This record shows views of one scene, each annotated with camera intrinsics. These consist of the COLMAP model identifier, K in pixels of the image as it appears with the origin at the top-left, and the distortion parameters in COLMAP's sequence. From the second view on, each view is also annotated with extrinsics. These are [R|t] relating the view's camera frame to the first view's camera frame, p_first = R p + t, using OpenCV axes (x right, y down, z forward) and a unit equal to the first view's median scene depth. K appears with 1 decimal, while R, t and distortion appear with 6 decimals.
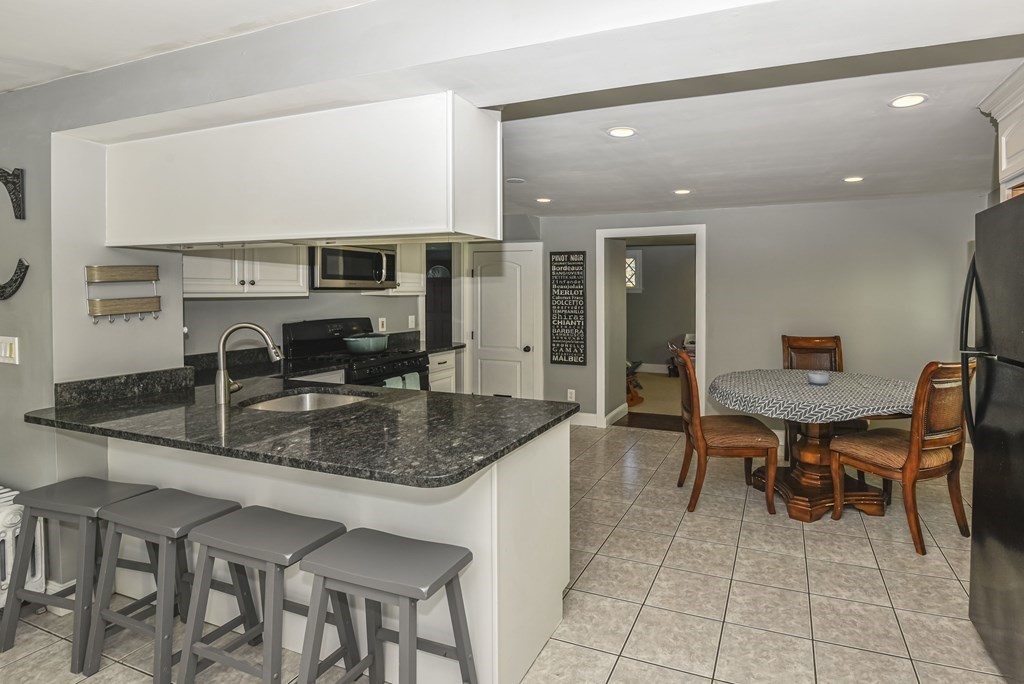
lens RADIAL K [[501.3, 0, 626.3], [0, 501.3, 302.0], [0, 0, 1]] dist [-0.017569, -0.001127]
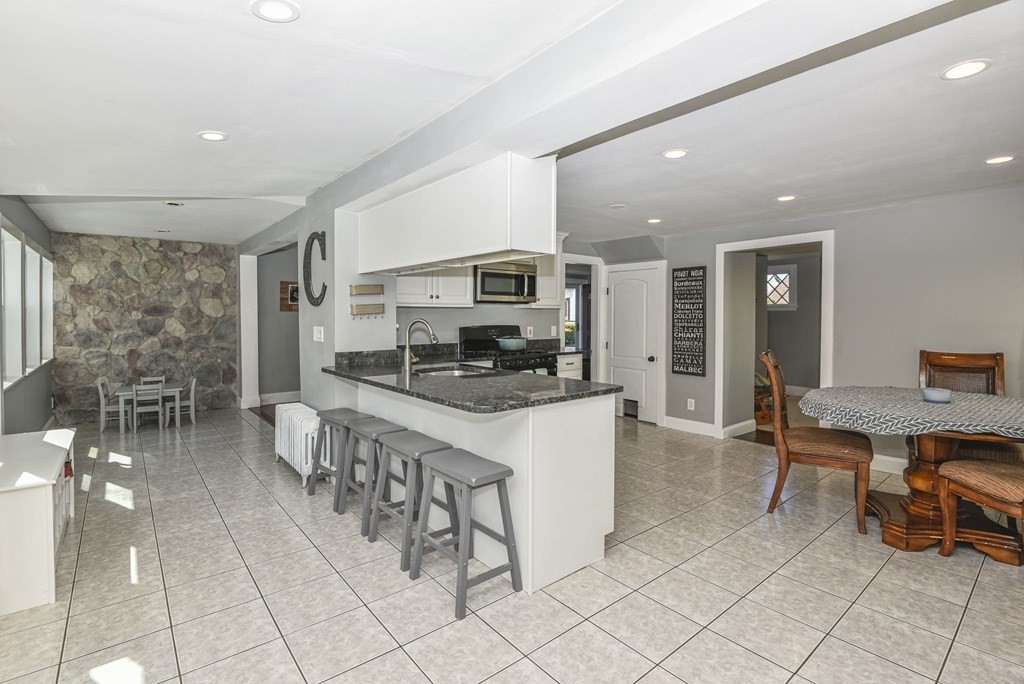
lens RADIAL K [[501.3, 0, 525.4], [0, 501.3, 321.3], [0, 0, 1]] dist [-0.017569, -0.001127]
pose [[0.847390, 0.004192, -0.530954, 0.225051], [-0.011240, 0.999886, -0.010044, 0.039920], [0.530852, 0.014479, 0.847341, -0.103042]]
